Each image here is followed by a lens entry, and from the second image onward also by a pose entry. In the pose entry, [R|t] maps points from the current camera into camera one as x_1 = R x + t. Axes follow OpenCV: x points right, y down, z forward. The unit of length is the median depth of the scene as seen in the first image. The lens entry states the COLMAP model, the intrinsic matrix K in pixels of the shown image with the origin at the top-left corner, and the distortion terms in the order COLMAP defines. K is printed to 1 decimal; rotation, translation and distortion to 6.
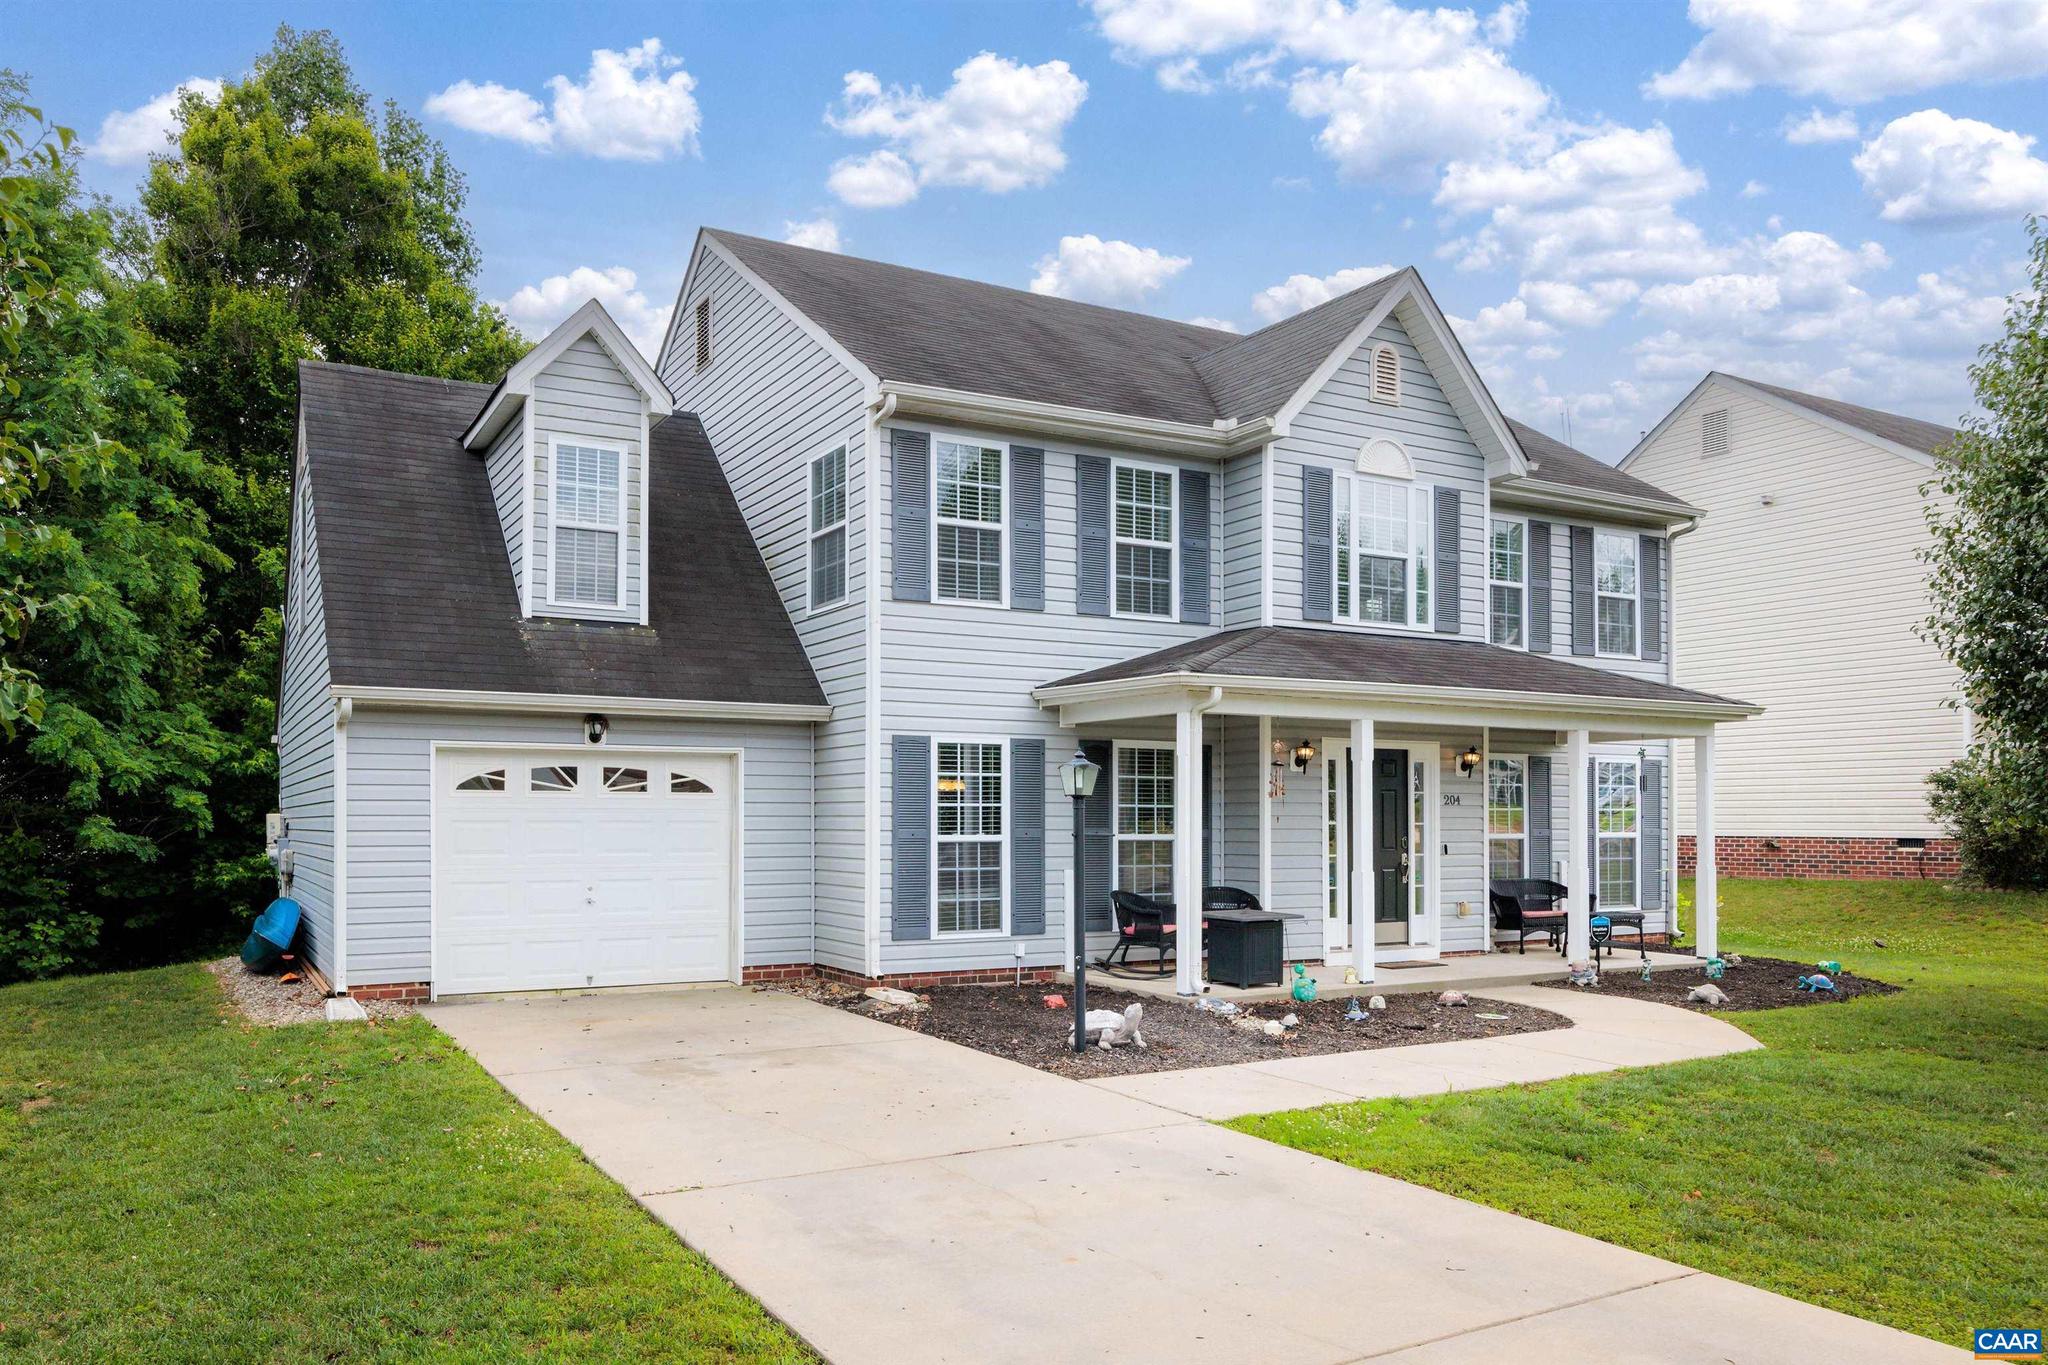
lens RADIAL K [[1208.2, 0, 1023.9], [0, 1208.2, 796.6], [0, 0, 1]] dist [-0.004375, -0.000286]
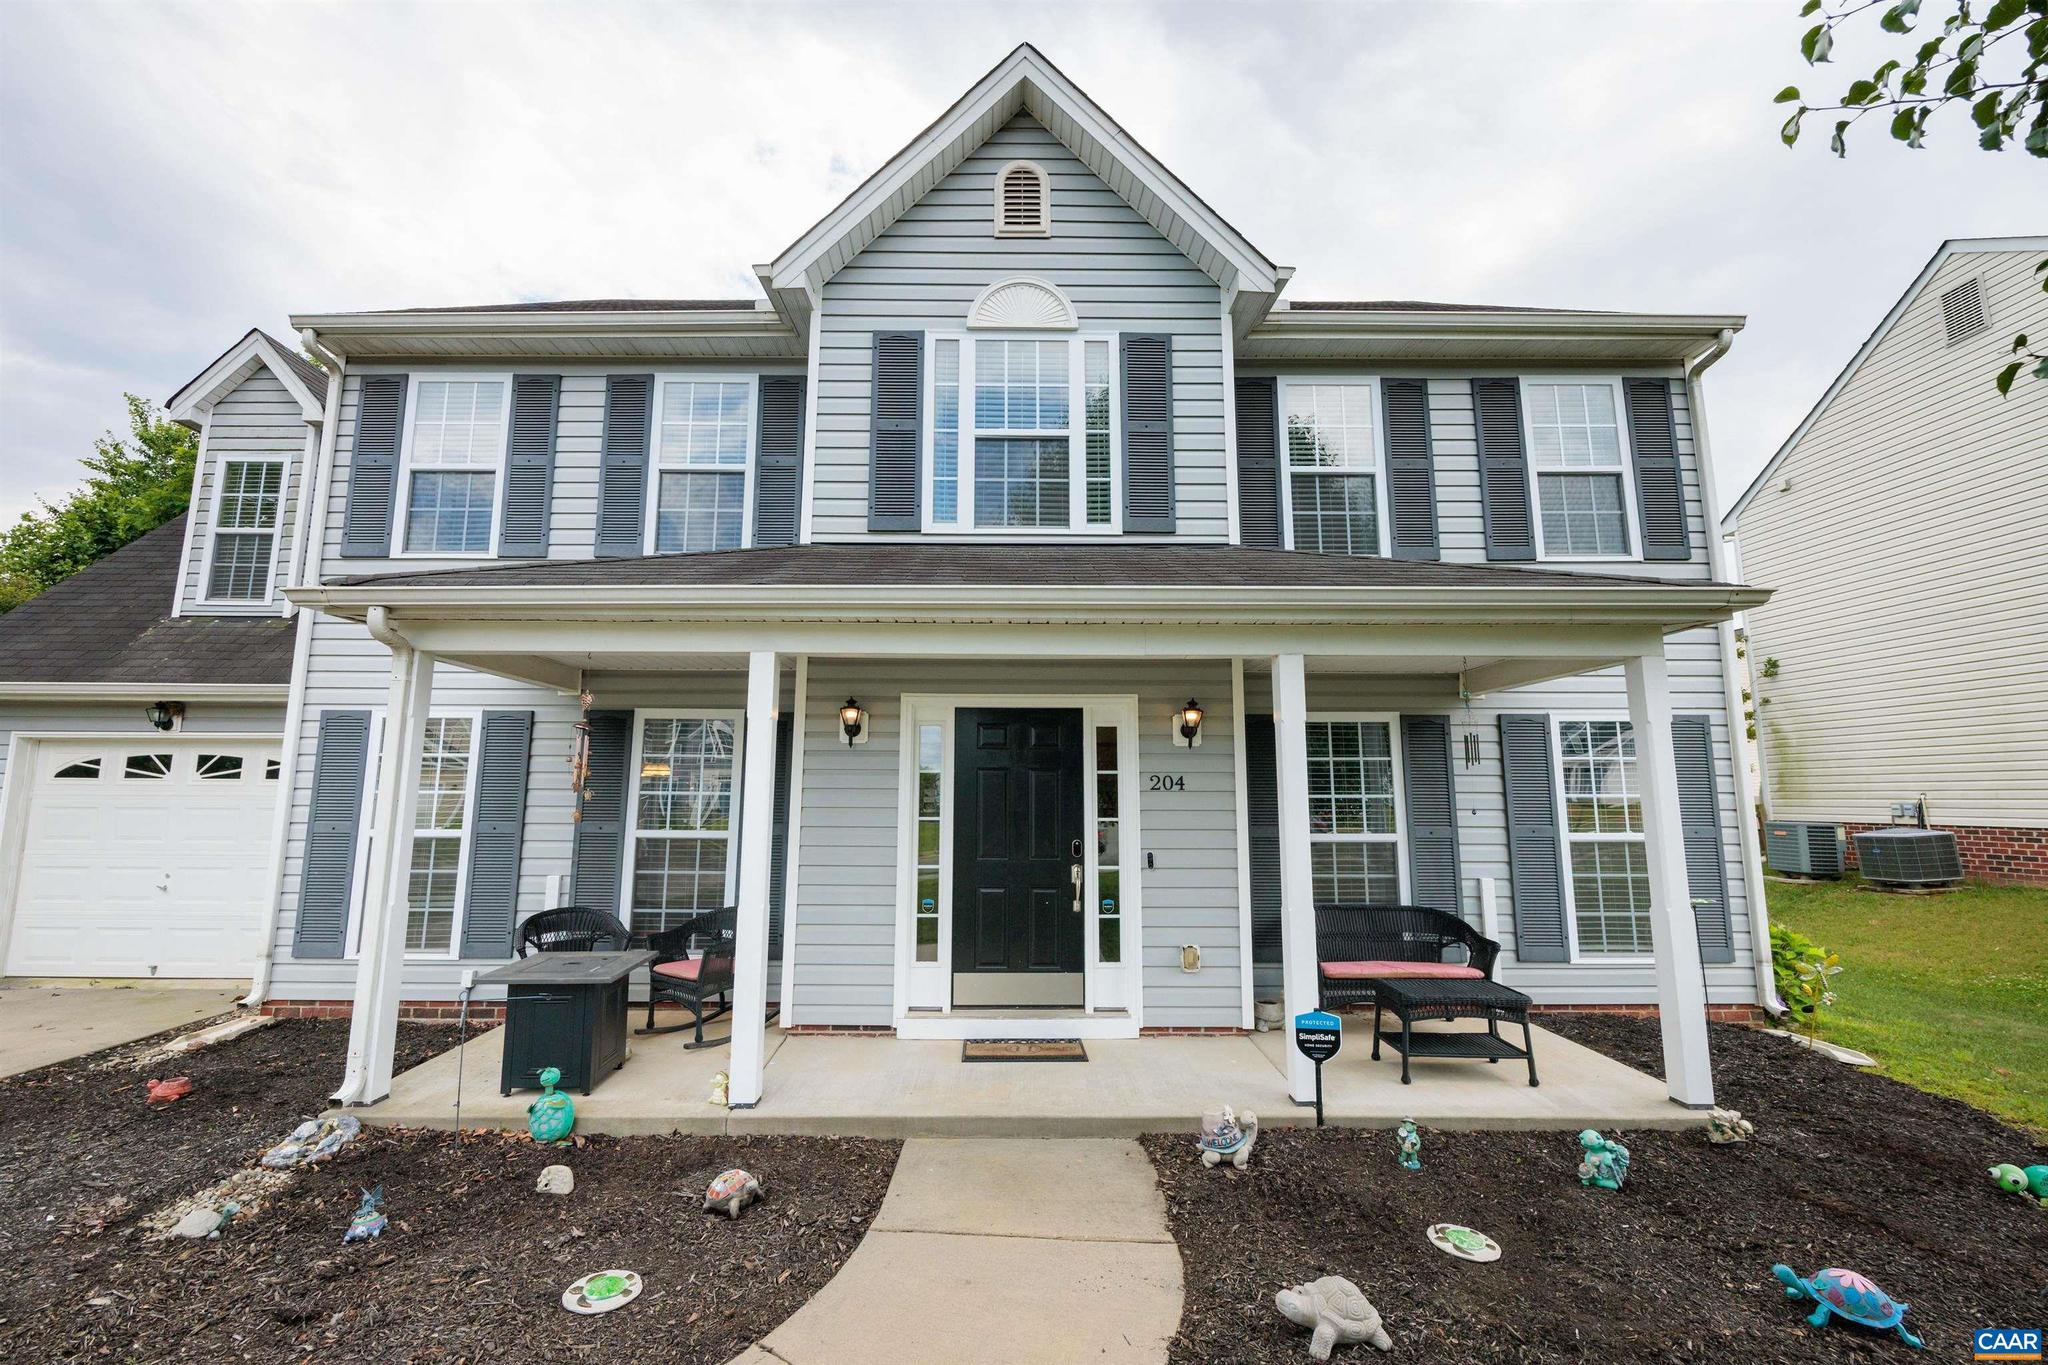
lens RADIAL K [[820.9, 0, 1011.1], [0, 820.9, 677.8], [0, 0, 1]] dist [-0.003407, -0.000675]
pose [[0.896319, -0.061754, -0.439089, 0.504642], [0.005409, 0.991703, -0.128433, 0.003214], [0.443377, 0.112742, 0.889217, 0.596755]]
